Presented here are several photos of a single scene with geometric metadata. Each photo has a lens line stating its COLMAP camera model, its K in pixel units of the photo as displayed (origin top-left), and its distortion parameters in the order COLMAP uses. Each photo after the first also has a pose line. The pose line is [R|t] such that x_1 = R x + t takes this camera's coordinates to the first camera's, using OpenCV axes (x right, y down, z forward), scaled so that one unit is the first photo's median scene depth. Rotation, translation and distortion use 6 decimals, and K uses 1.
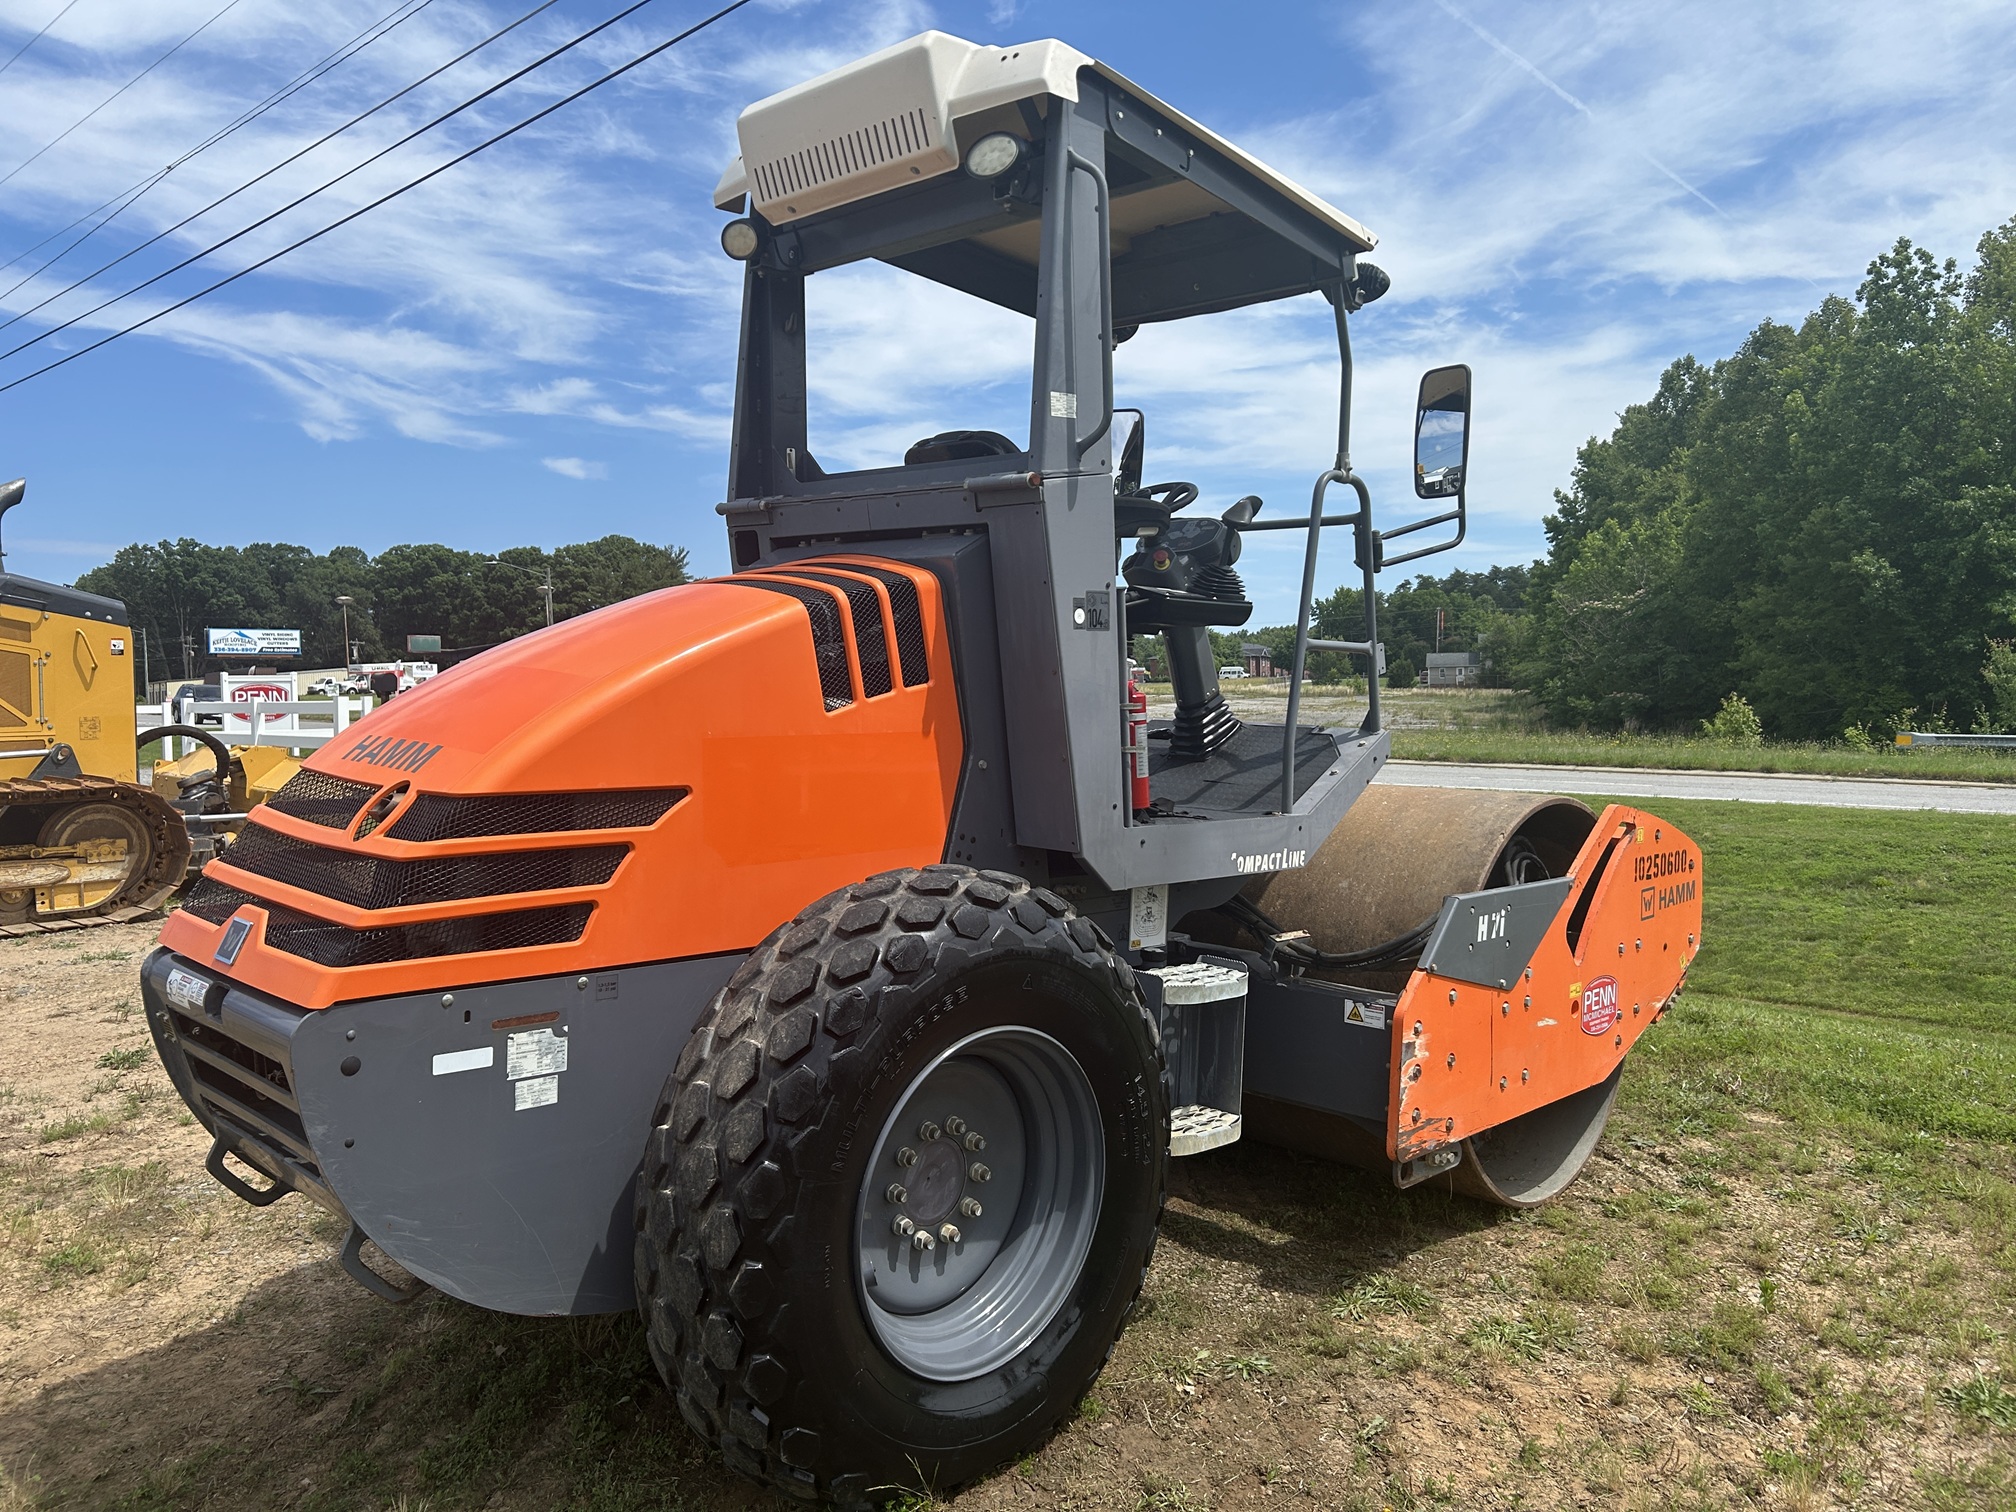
lens RADIAL K [[1484.8, 0, 1008.0], [0, 1484.8, 756.0], [0, 0, 1]] dist [0.096702, -0.081245]
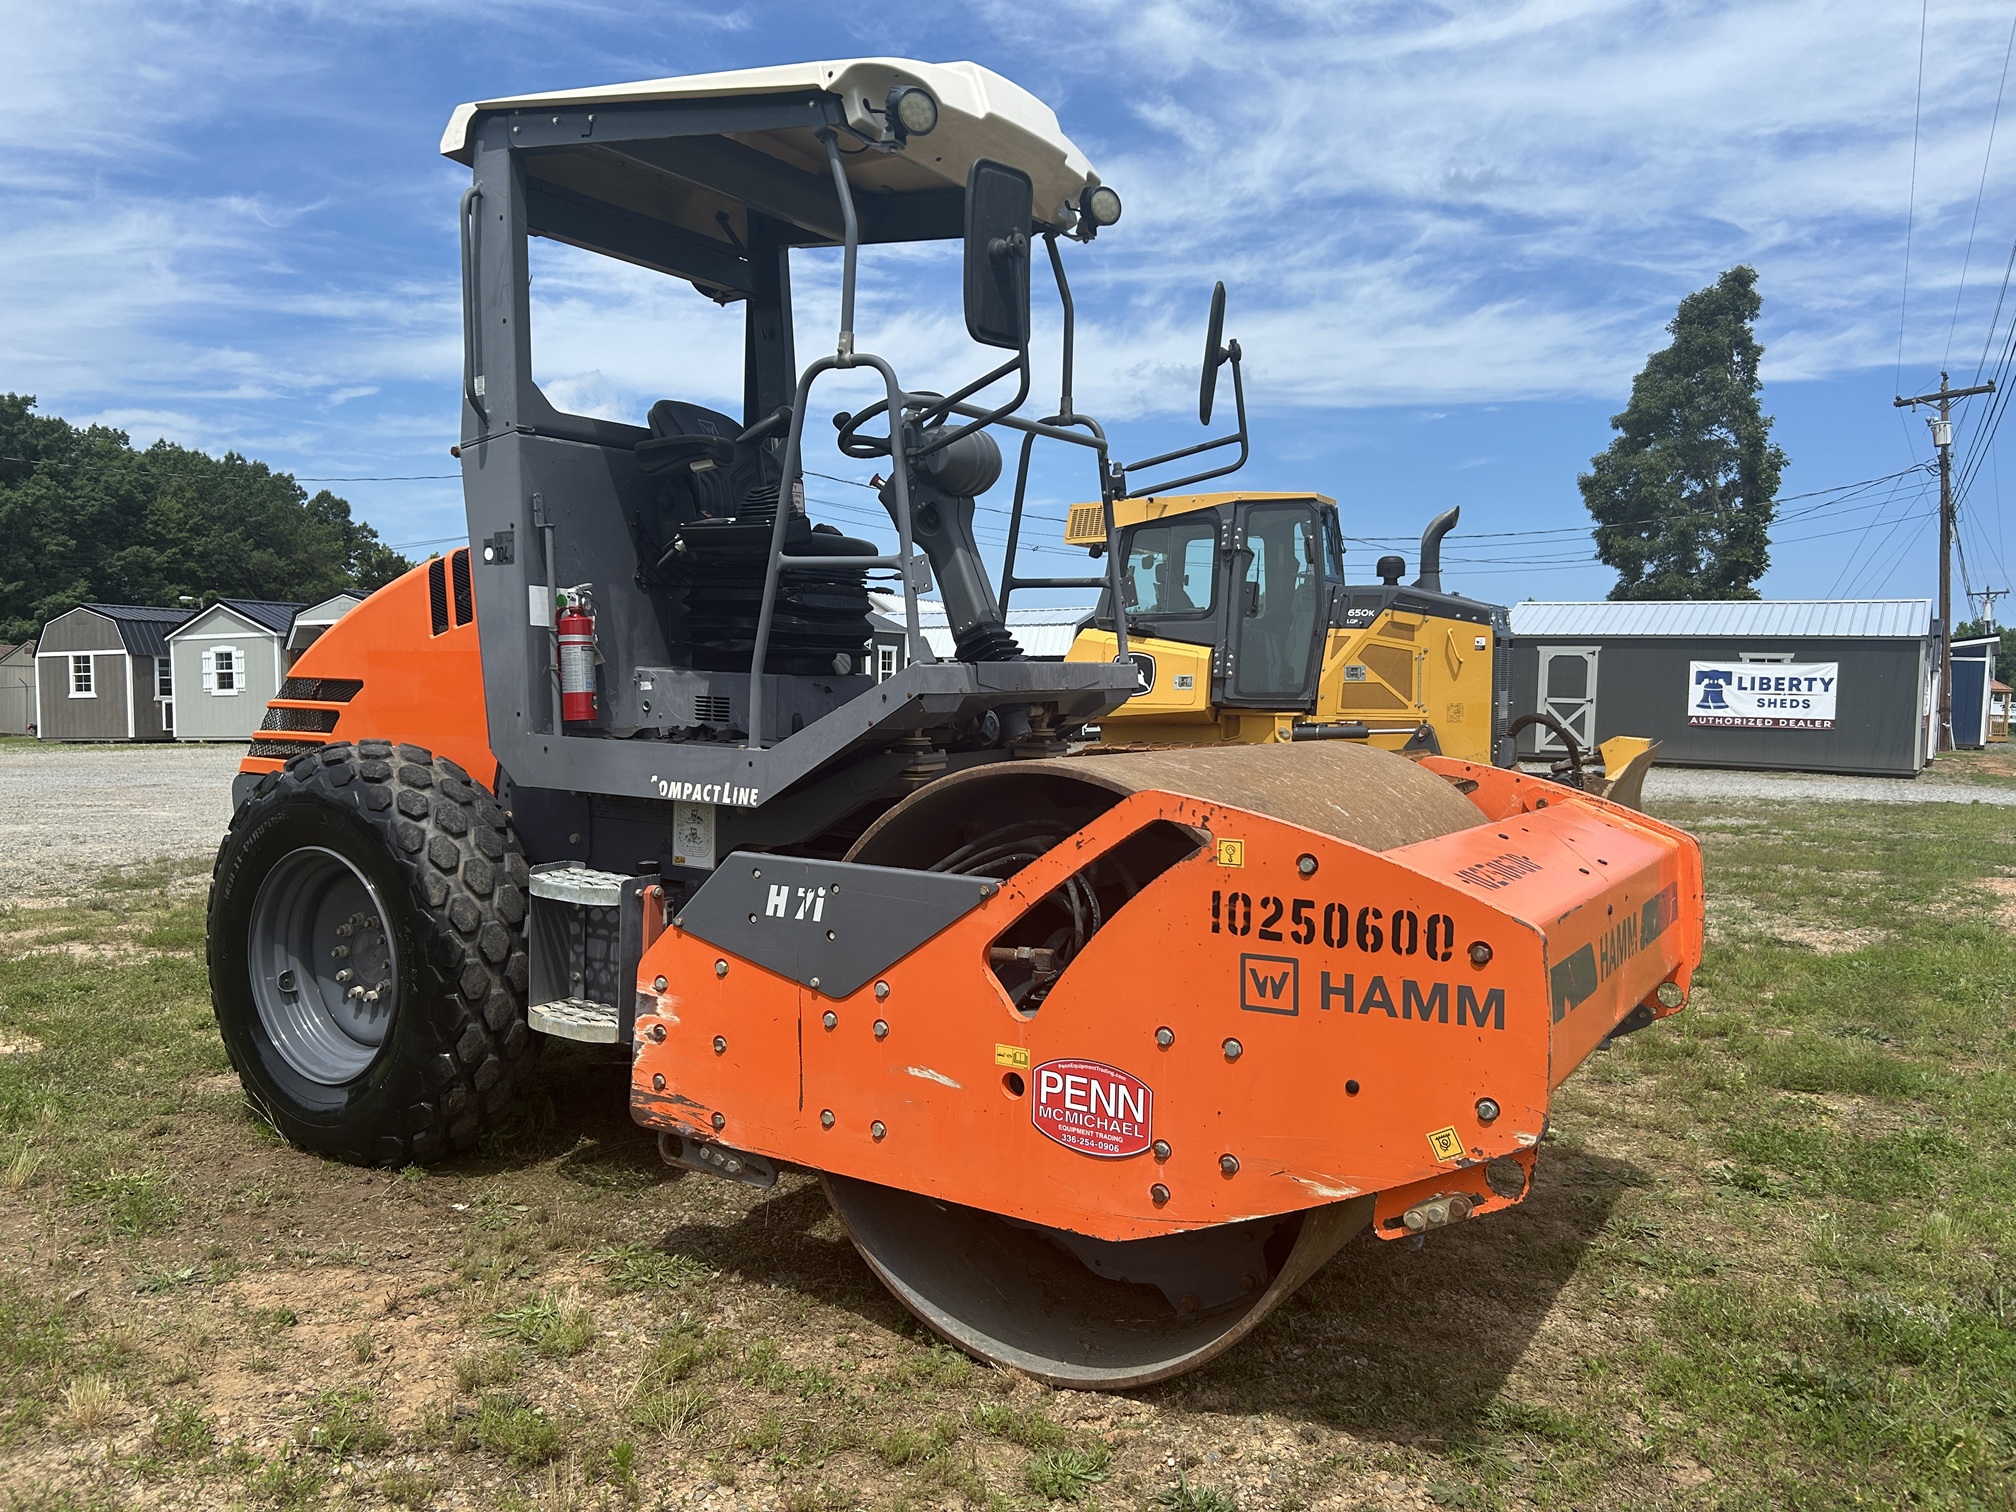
lens RADIAL K [[1532.5, 0, 1008.0], [0, 1532.5, 756.0], [0, 0, 1]] dist [0.076693, 0.000429]
pose [[0.218528, 0.043212, -0.974873, 0.861040], [-0.064940, 0.997448, 0.029656, 0.004024], [0.973667, 0.056827, 0.220777, 0.707449]]
